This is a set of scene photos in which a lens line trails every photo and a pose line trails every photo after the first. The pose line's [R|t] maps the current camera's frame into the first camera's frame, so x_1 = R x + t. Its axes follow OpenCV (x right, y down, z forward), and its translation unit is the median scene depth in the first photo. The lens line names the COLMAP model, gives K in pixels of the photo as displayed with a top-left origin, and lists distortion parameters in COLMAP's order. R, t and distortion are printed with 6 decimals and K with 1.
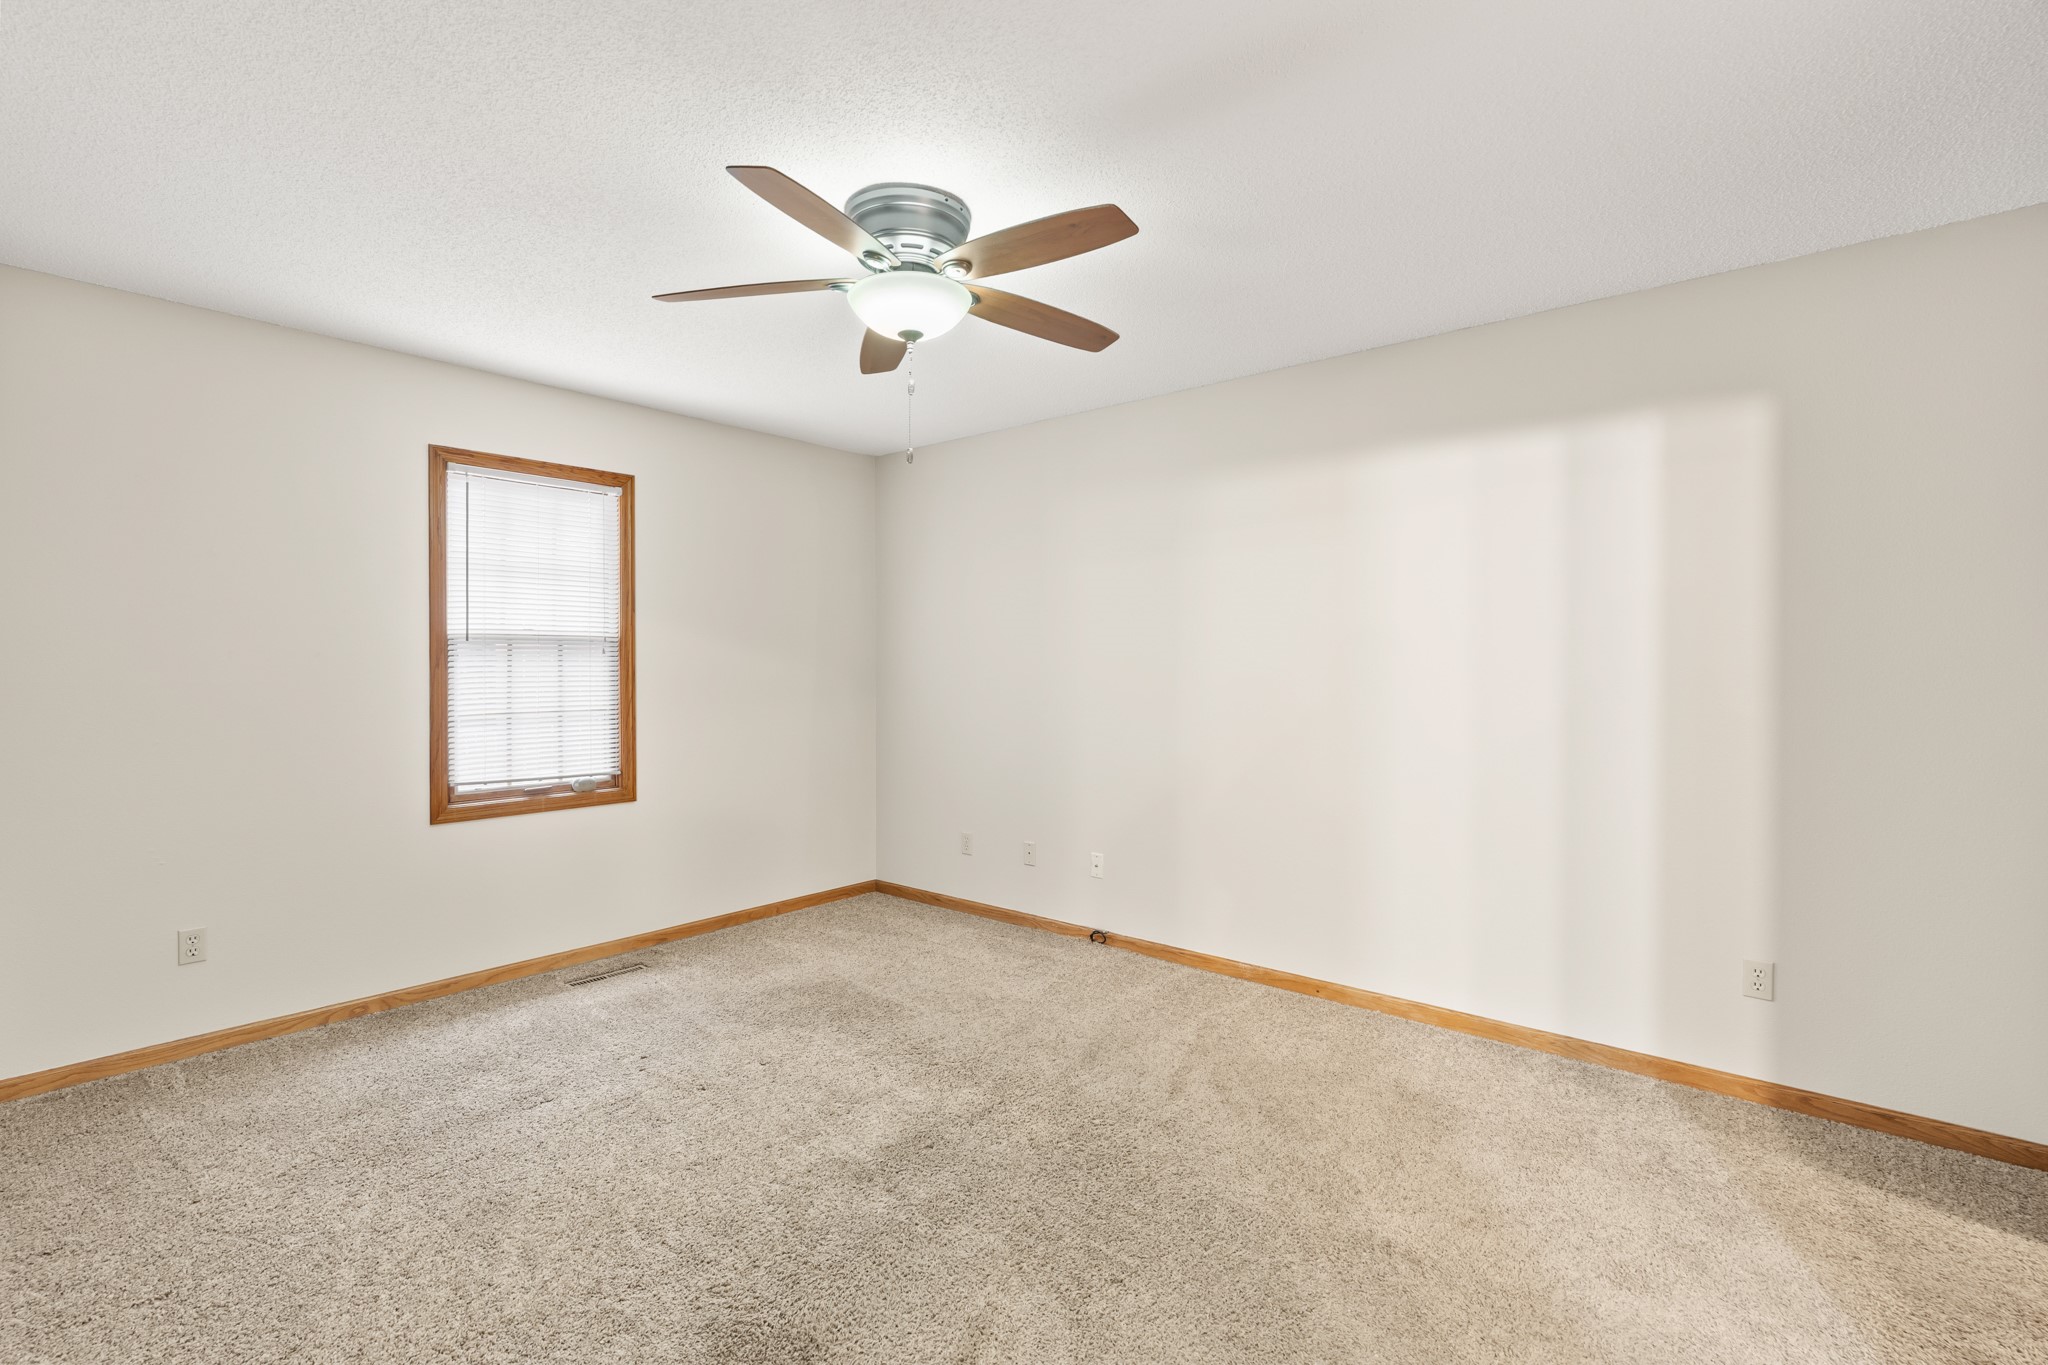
lens RADIAL K [[943.7, 0, 1024.0], [0, 943.7, 682.5], [0, 0, 1]] dist [0.000977, 0.000219]
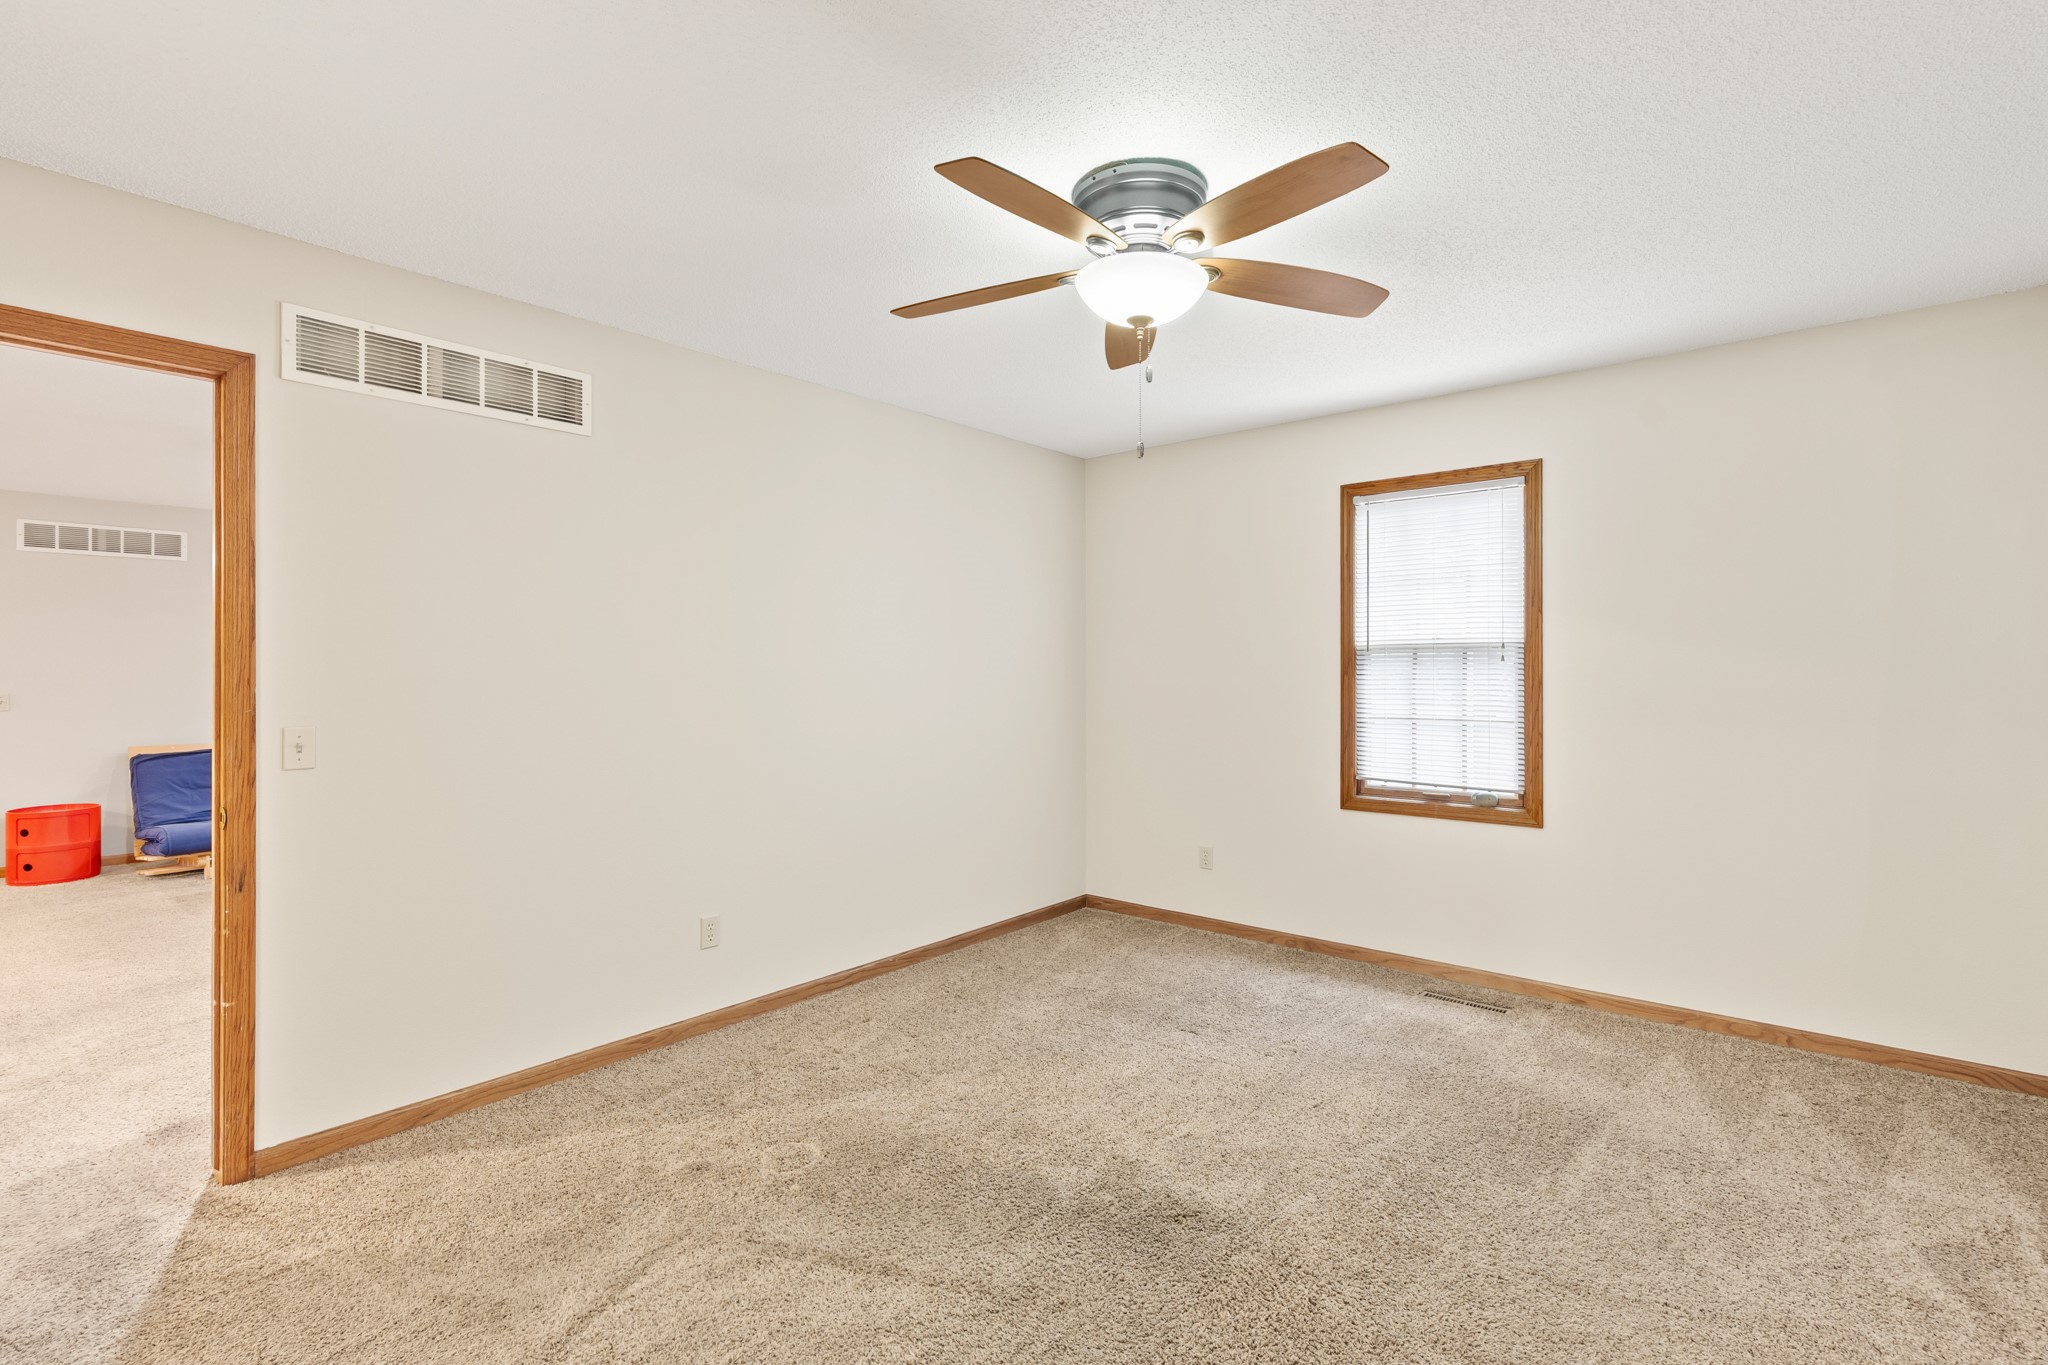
lens RADIAL K [[931.5, 0, 1019.2], [0, 931.5, 684.8], [0, 0, 1]] dist [-0.002819, -0.000021]
pose [[-0.002722, 0.010802, -0.999938, 0.515022], [-0.020891, 0.999723, 0.010857, -0.007650], [0.999778, 0.020919, -0.002495, 0.581827]]
